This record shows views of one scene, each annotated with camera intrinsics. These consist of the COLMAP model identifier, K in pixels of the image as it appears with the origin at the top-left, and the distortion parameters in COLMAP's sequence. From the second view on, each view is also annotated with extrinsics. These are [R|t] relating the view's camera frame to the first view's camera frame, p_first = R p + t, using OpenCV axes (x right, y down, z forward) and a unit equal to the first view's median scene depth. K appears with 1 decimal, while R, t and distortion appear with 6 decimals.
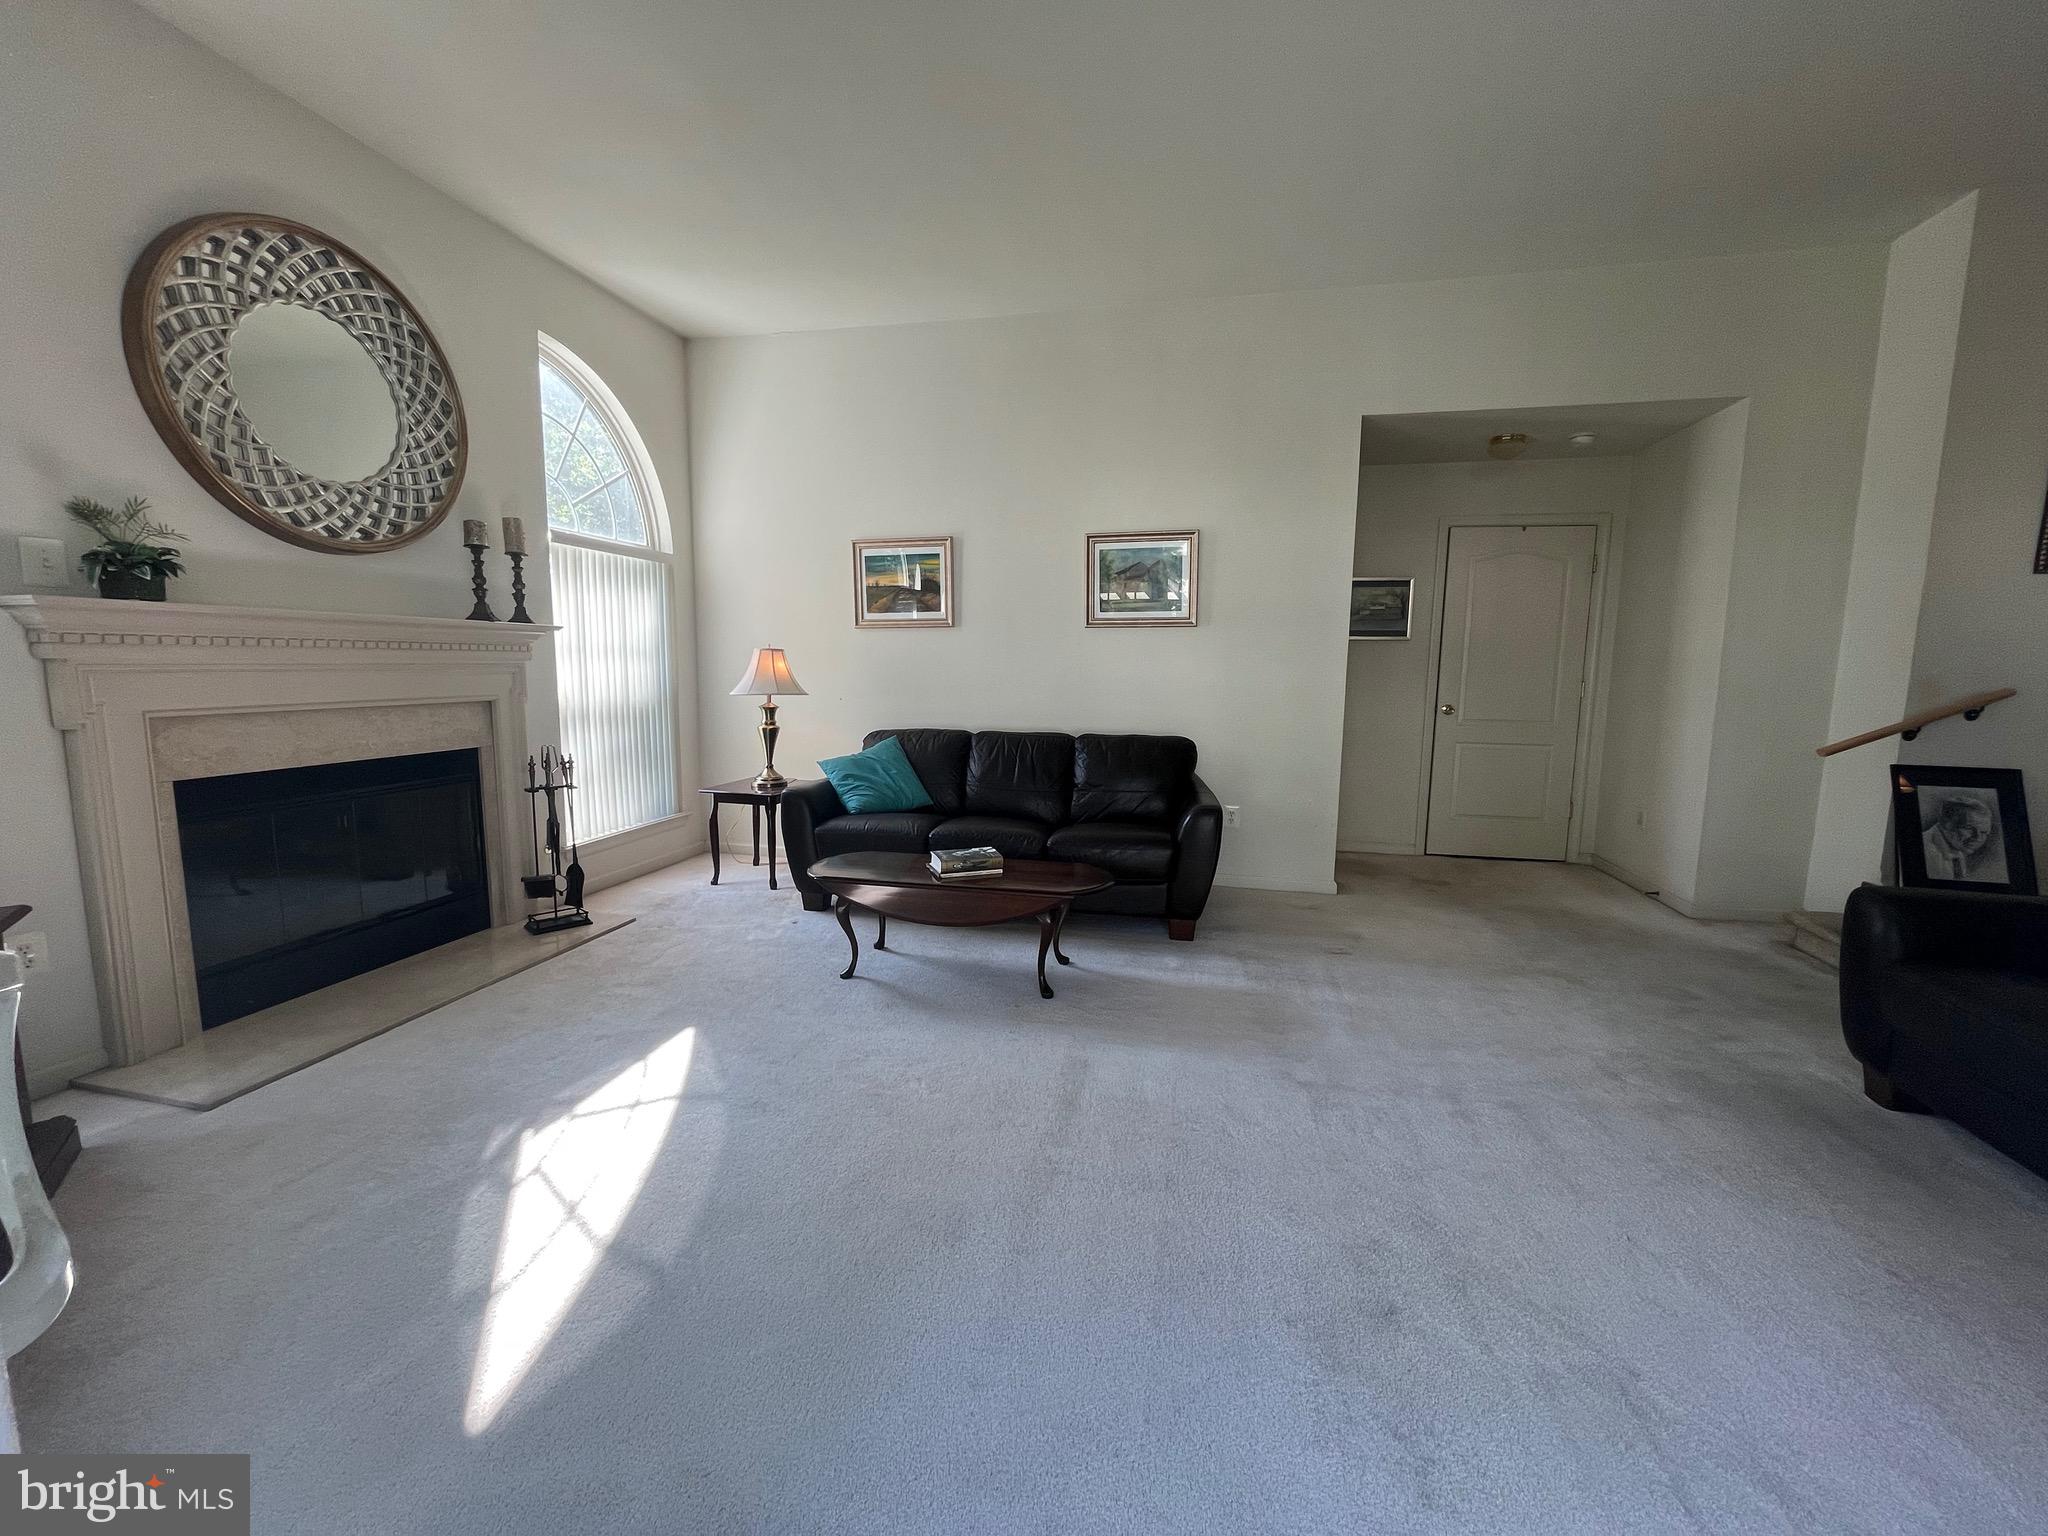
lens RADIAL K [[821.9, 0, 1028.4], [0, 821.9, 761.7], [0, 0, 1]] dist [-0.005198, 0.000153]
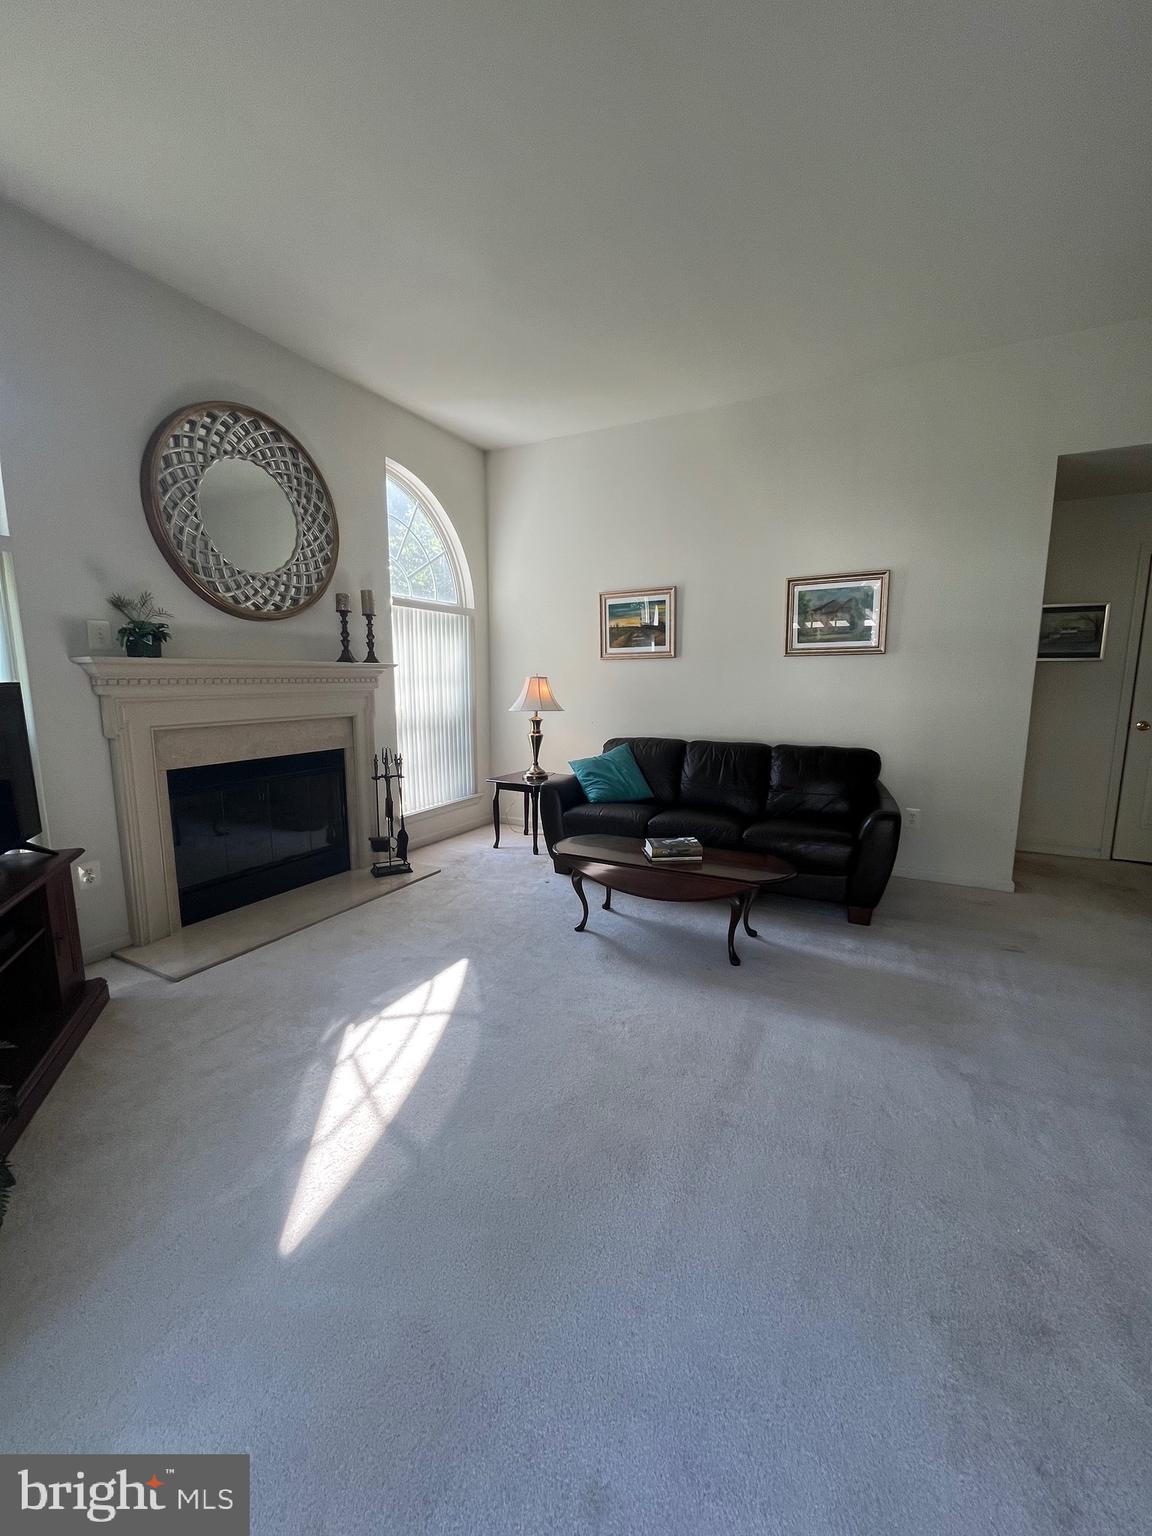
lens RADIAL K [[616.4, 0, 572.0], [0, 616.4, 765.3], [0, 0, 1]] dist [-0.005198, 0.000153]
pose [[0.961794, 0.028928, -0.272243, 0.028552], [-0.022743, 0.999407, 0.025847, -0.026920], [0.272830, -0.018668, 0.961881, 0.050609]]
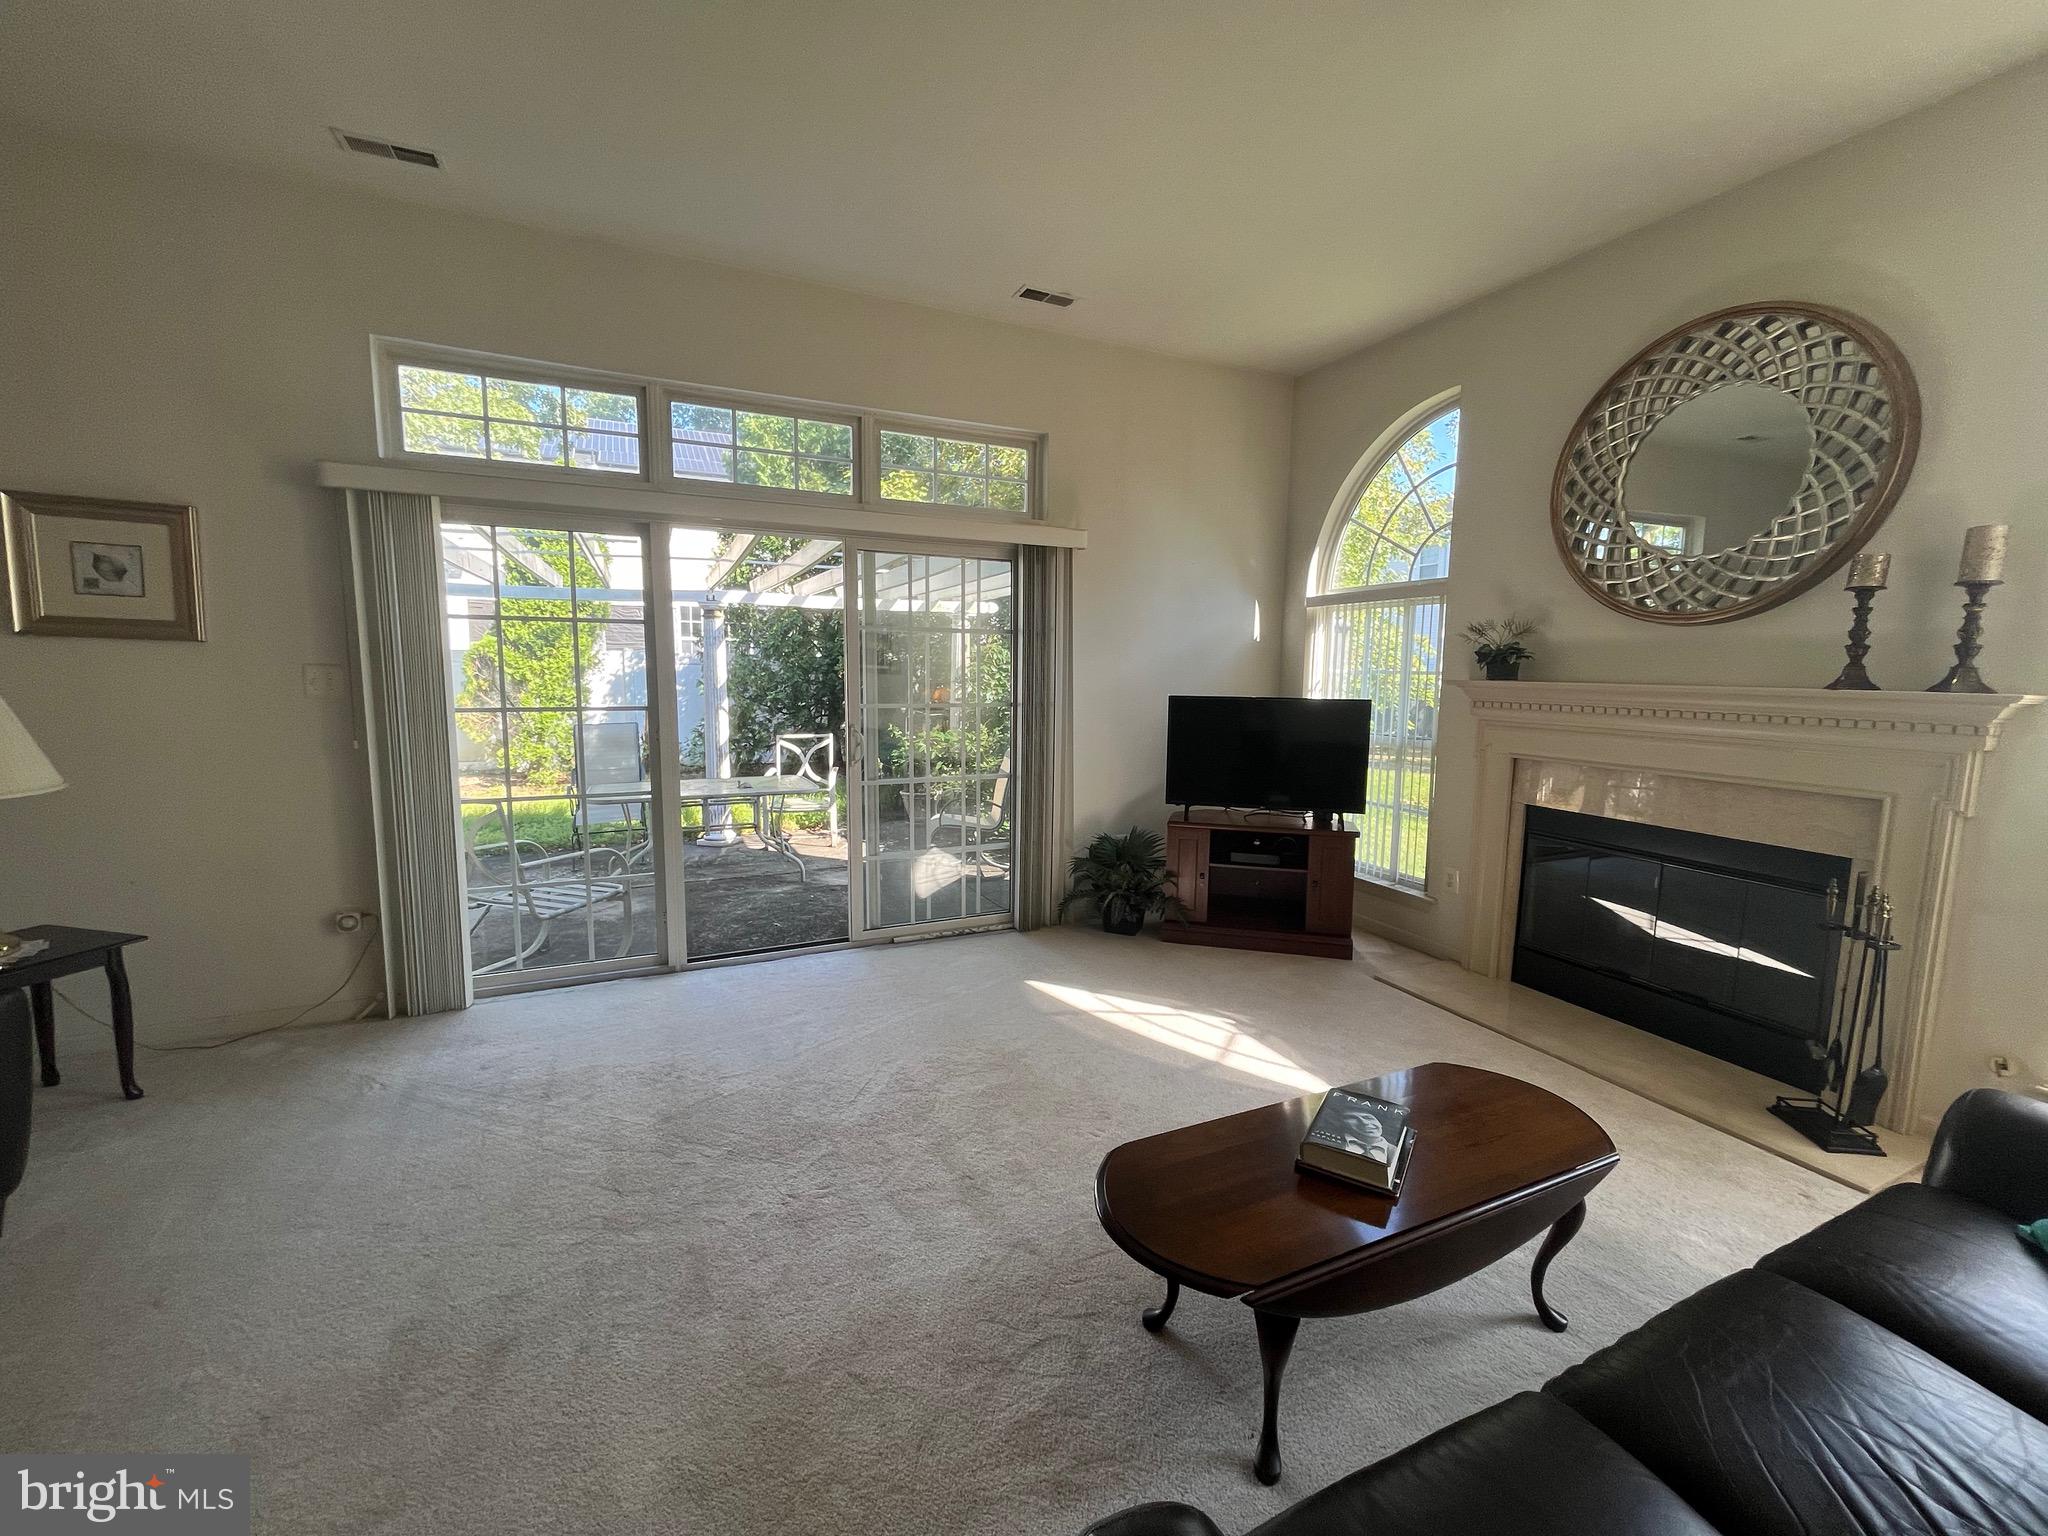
lens RADIAL K [[821.9, 0, 1023.2], [0, 821.9, 762.3], [0, 0, 1]] dist [-0.005198, 0.000153]
pose [[-0.802276, 0.048937, -0.594944, 0.400456], [-0.093631, 0.973983, 0.206376, -0.203739], [0.589564, 0.221276, -0.776821, 1.231827]]
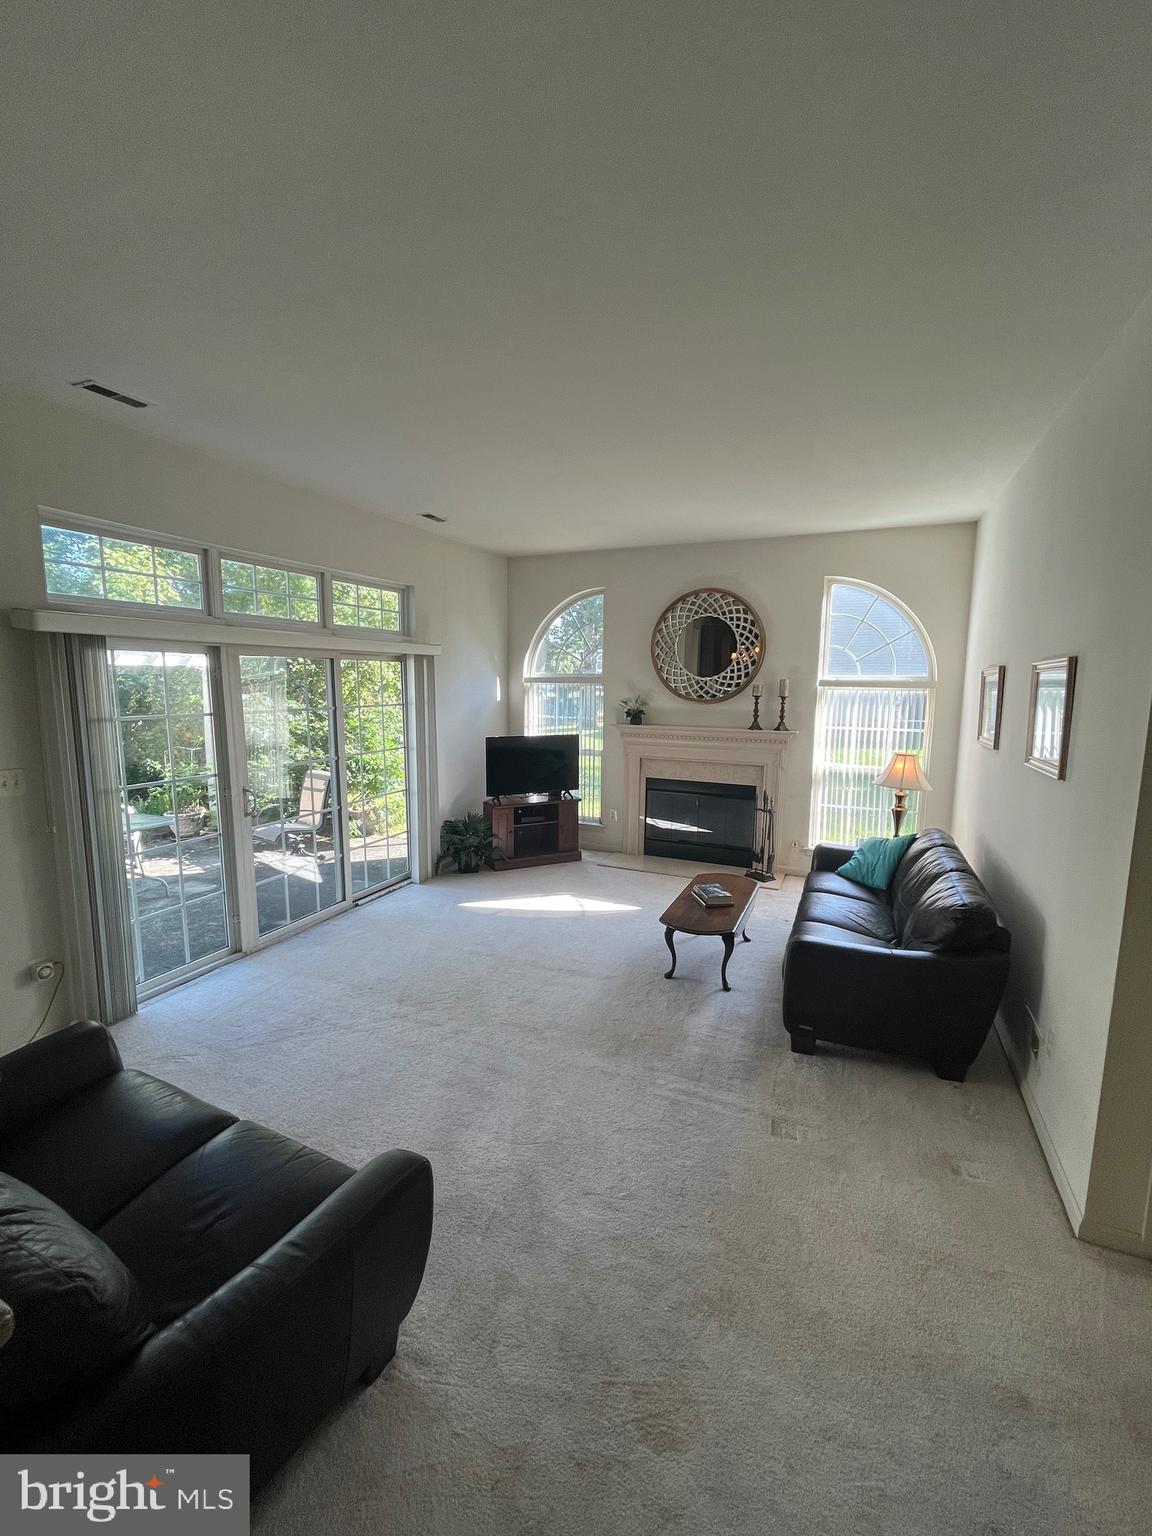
lens RADIAL K [[652.8, 0, 566.1], [0, 652.8, 765.9], [0, 0, 1]] dist [-0.000140, 0.000006]
pose [[-0.213673, 0.116155, -0.969975, 1.228721], [-0.130542, 0.980606, 0.146185, -0.284997], [0.968144, 0.157858, -0.194366, 0.929460]]
